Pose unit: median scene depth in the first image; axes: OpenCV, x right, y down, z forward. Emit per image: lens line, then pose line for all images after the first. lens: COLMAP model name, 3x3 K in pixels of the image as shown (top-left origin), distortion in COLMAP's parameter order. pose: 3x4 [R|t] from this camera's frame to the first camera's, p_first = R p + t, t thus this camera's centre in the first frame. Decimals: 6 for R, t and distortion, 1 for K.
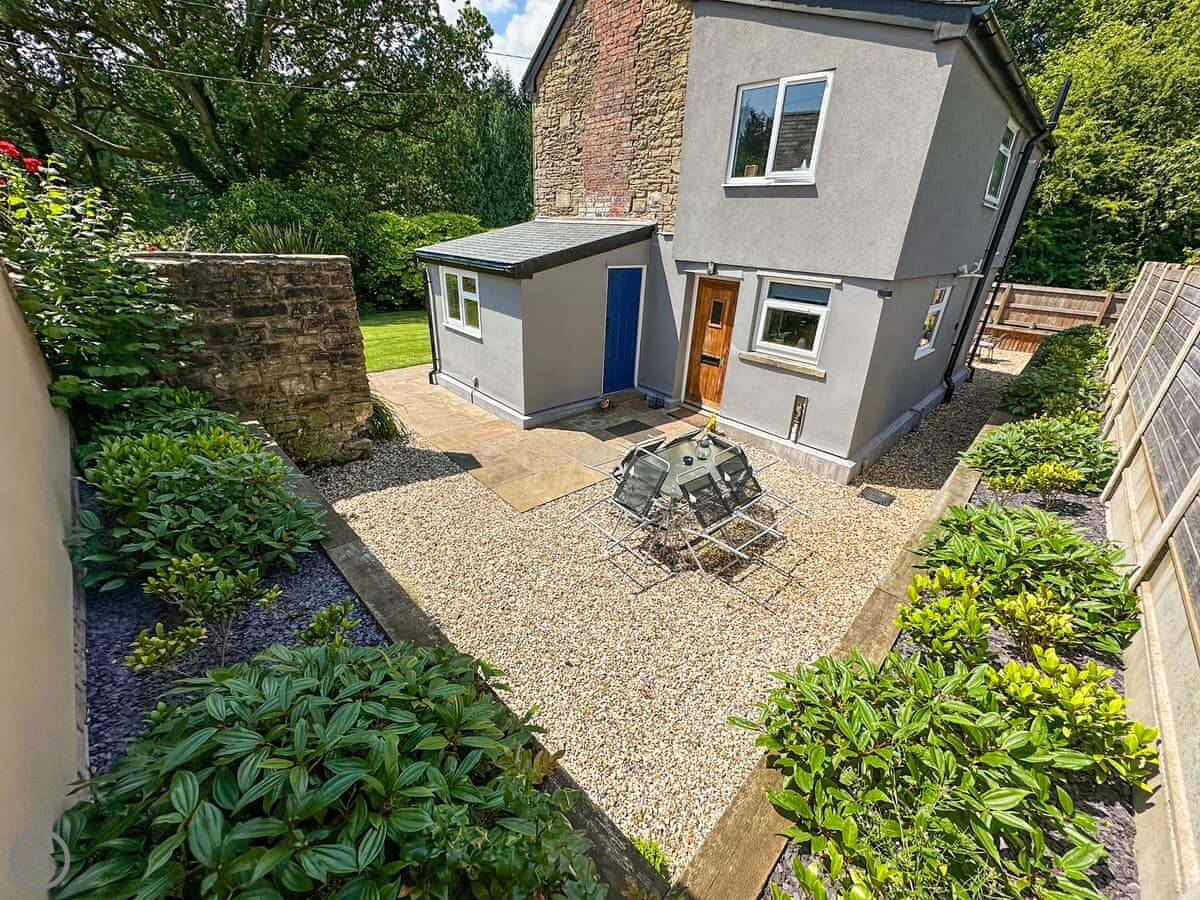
lens RADIAL K [[515.0, 0, 565.5], [0, 515.0, 433.6], [0, 0, 1]] dist [0.018053, 0.000109]
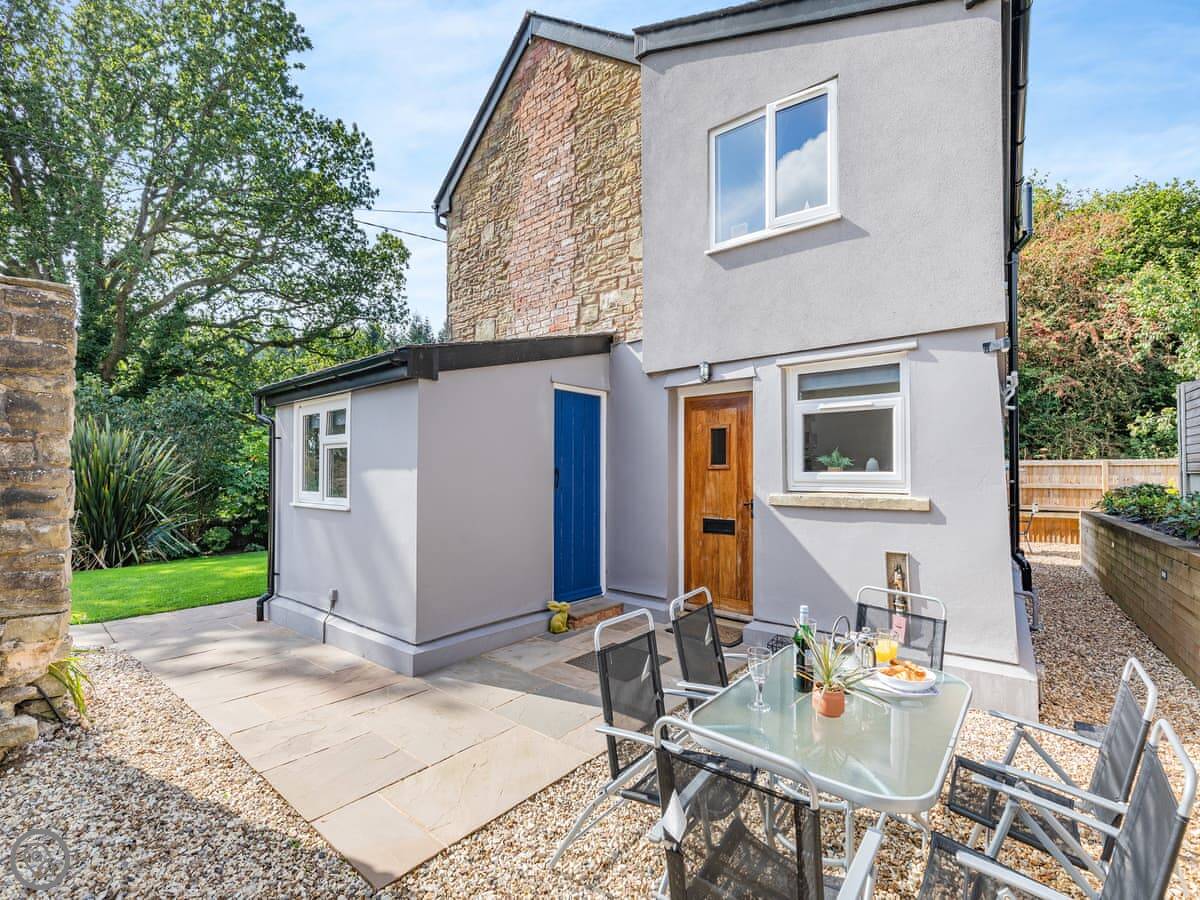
lens RADIAL K [[515.0, 0, 565.5], [0, 515.0, 433.6], [0, 0, 1]] dist [0.018053, 0.000109]
pose [[0.987663, -0.008390, 0.156370, -0.009143], [0.090637, 0.844927, -0.527146, 0.094485], [-0.127698, 0.534816, 0.835264, 0.493339]]
